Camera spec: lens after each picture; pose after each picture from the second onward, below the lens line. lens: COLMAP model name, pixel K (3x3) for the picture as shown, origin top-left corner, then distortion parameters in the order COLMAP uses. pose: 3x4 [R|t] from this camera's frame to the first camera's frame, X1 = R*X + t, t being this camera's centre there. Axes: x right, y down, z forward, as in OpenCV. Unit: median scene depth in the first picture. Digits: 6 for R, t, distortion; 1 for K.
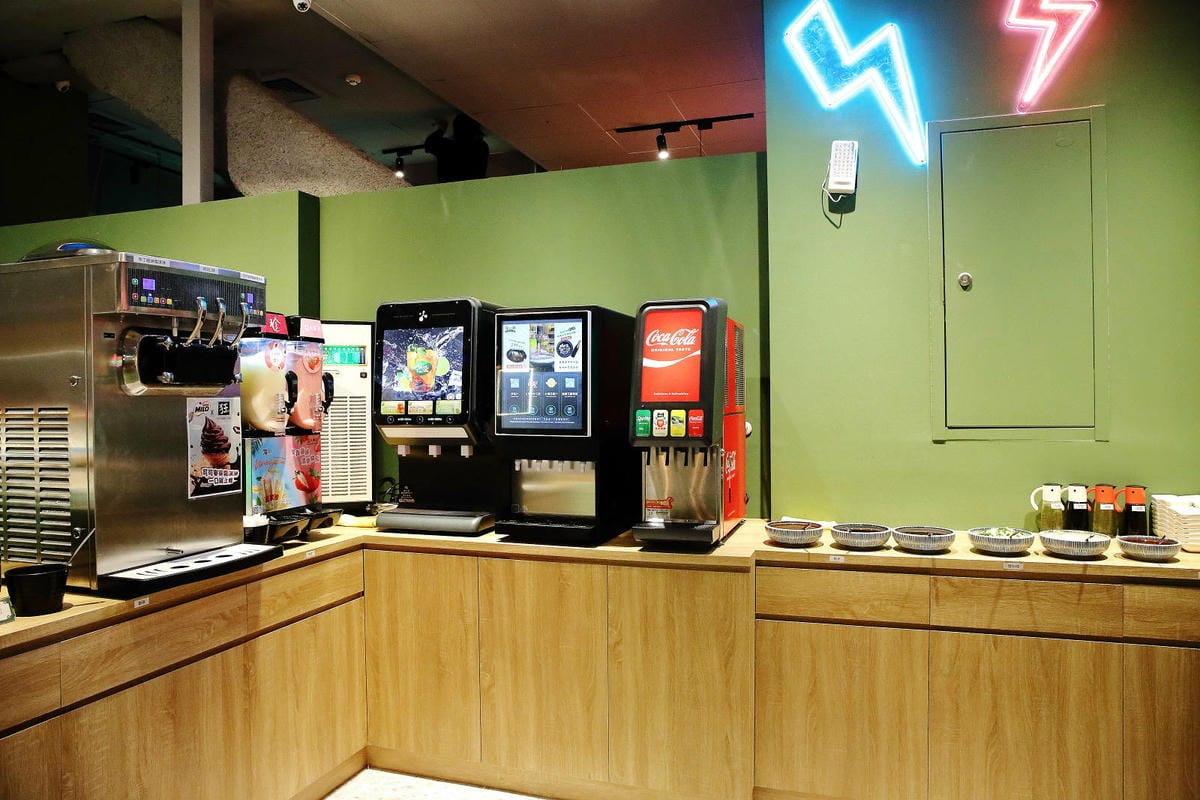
lens RADIAL K [[790.6, 0, 605.7], [0, 790.6, 397.0], [0, 0, 1]] dist [-0.021126, 0.007924]
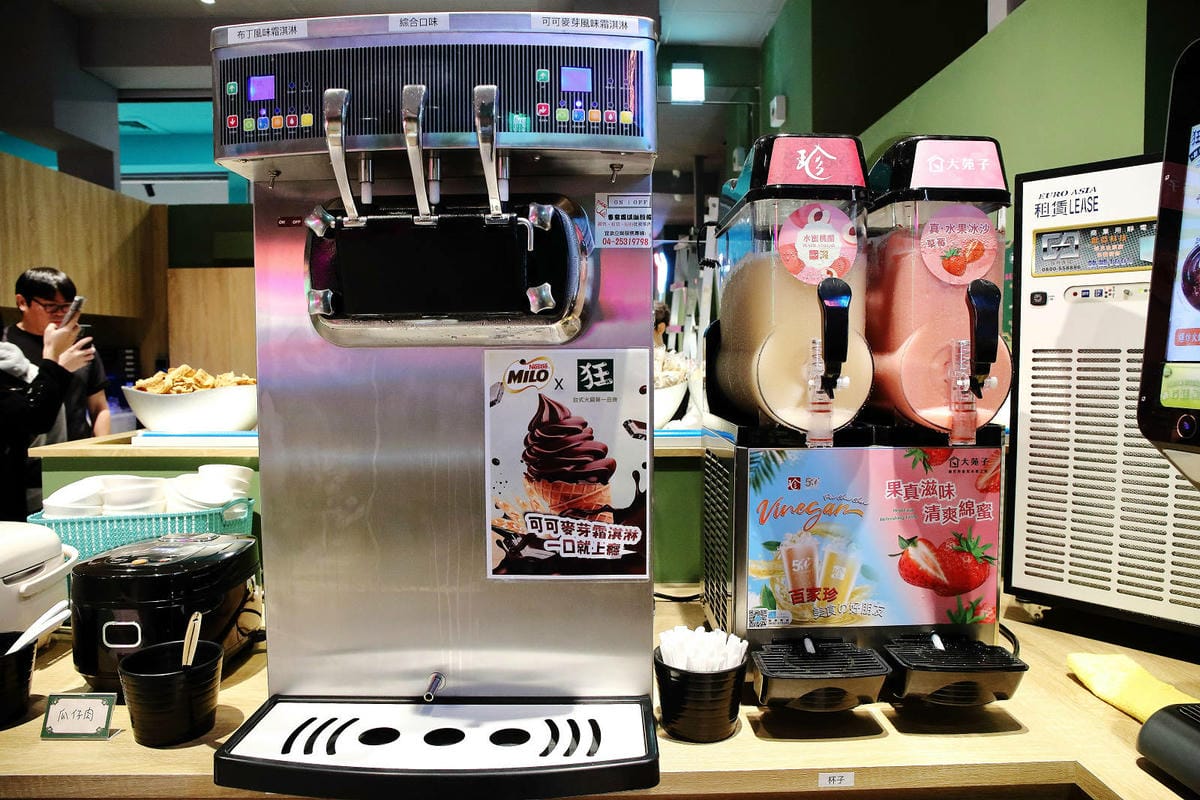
lens RADIAL K [[790.6, 0, 605.7], [0, 790.6, 397.0], [0, 0, 1]] dist [-0.021126, 0.007924]
pose [[0.345669, 0.057020, -0.936622, -0.092148], [-0.001954, 0.998194, 0.060047, 0.000759], [0.938354, -0.018926, 0.345156, 0.846489]]
